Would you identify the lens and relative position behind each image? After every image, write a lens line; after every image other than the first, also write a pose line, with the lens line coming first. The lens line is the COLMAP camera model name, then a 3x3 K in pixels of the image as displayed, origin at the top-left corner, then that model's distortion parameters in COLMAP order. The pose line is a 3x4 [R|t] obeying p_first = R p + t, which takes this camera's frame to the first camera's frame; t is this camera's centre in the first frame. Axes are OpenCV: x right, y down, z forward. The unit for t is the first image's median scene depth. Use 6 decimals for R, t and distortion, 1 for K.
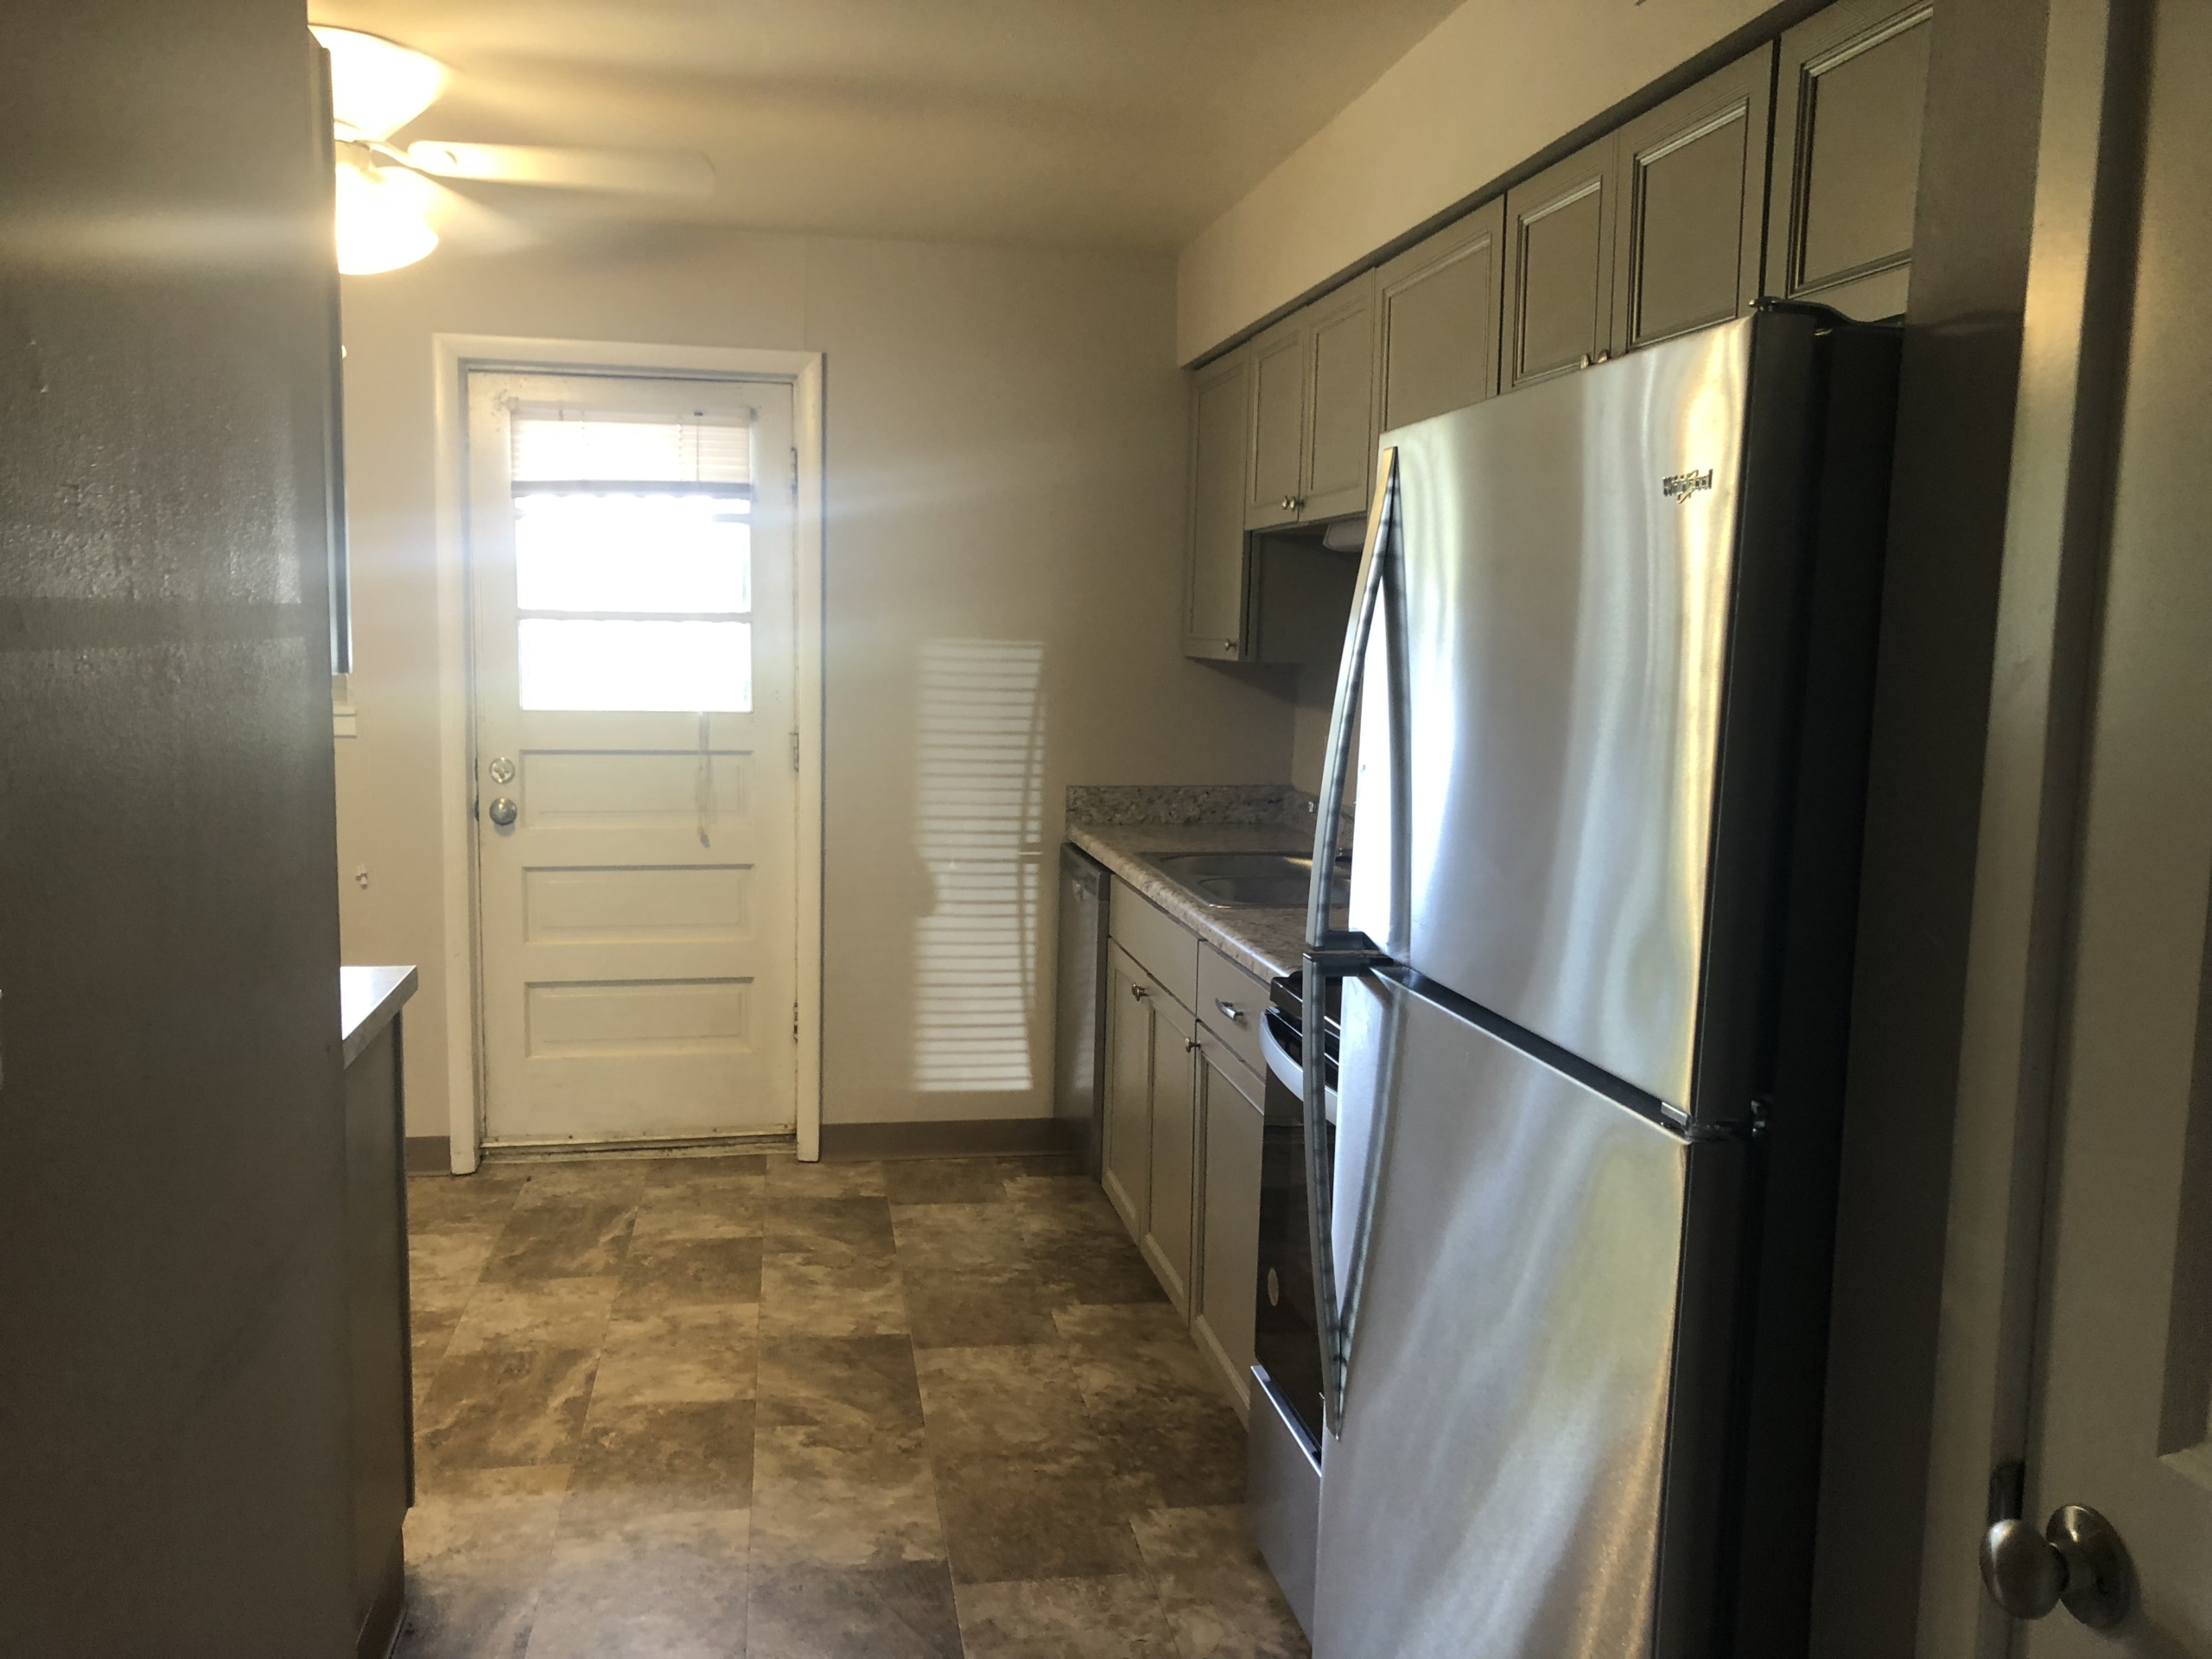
lens RADIAL K [[1817.2, 0, 1098.3], [0, 1817.2, 832.8], [0, 0, 1]] dist [0.036426, -0.020300]
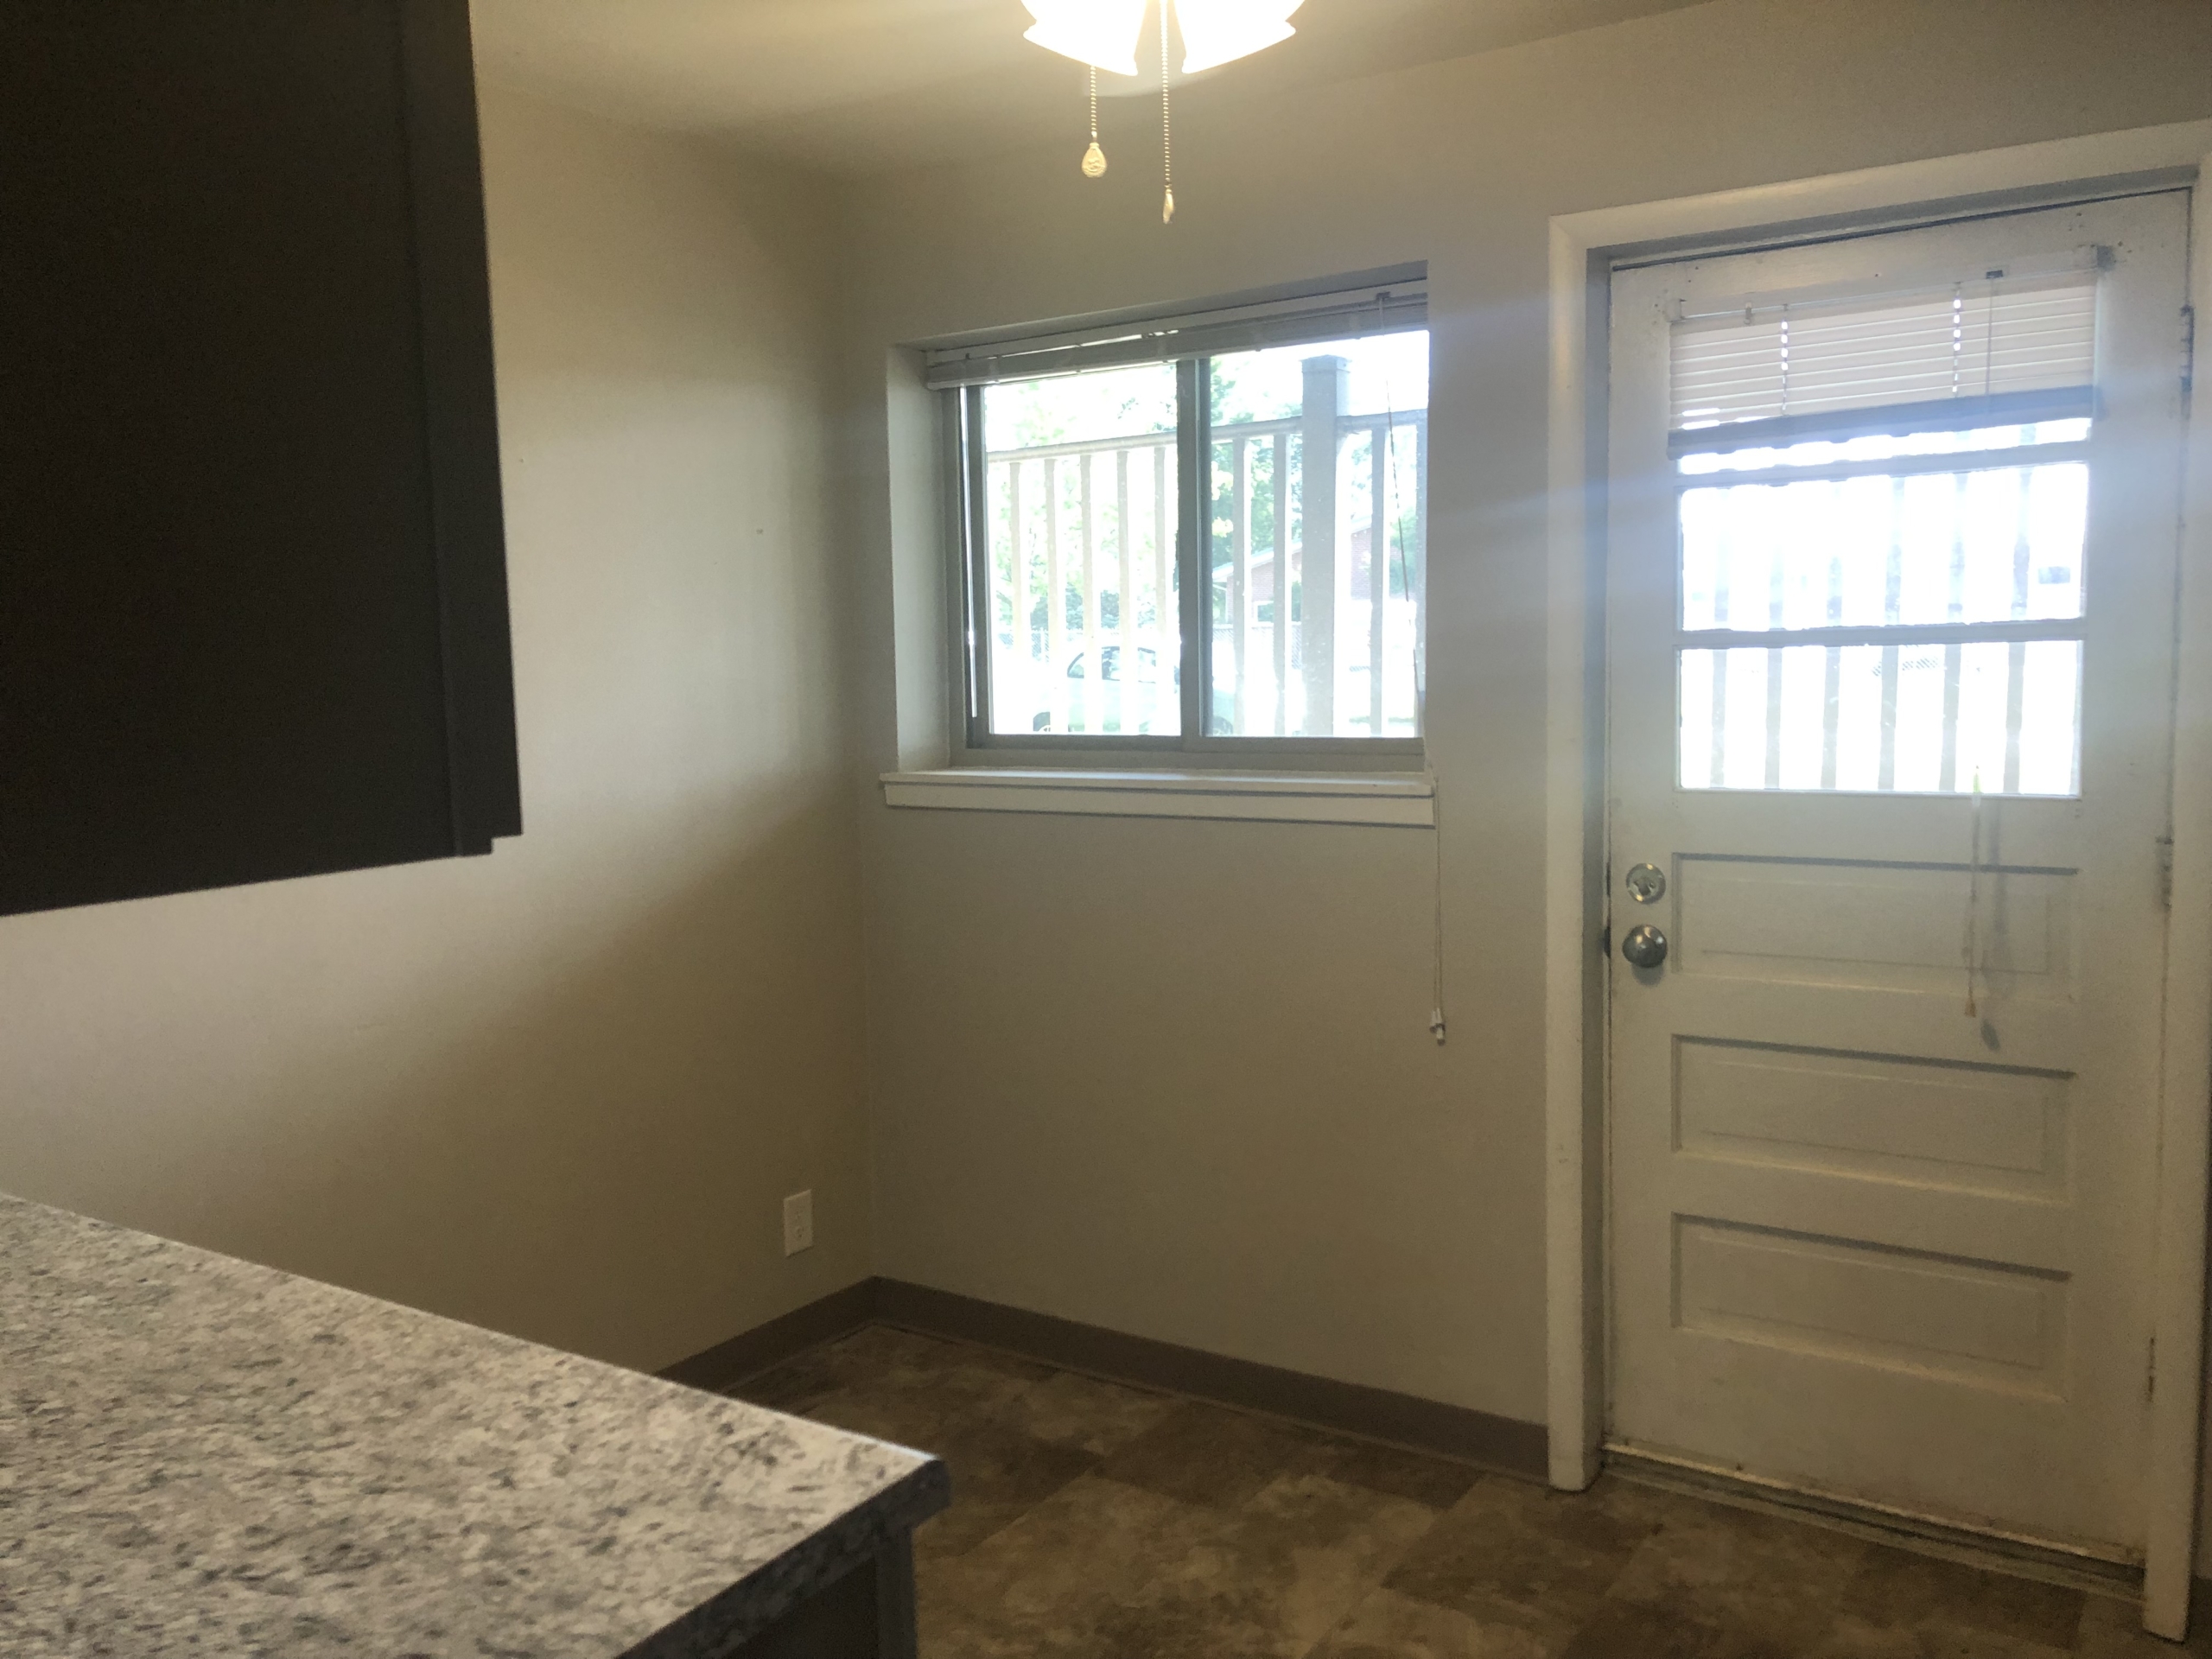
lens RADIAL K [[1817.2, 0, 1086.1], [0, 1817.2, 825.4], [0, 0, 1]] dist [0.036426, -0.020300]
pose [[0.724607, 0.031888, -0.688424, -0.025864], [-0.049576, 0.998753, -0.005920, -0.041176], [0.687377, 0.038419, 0.725284, 0.394836]]
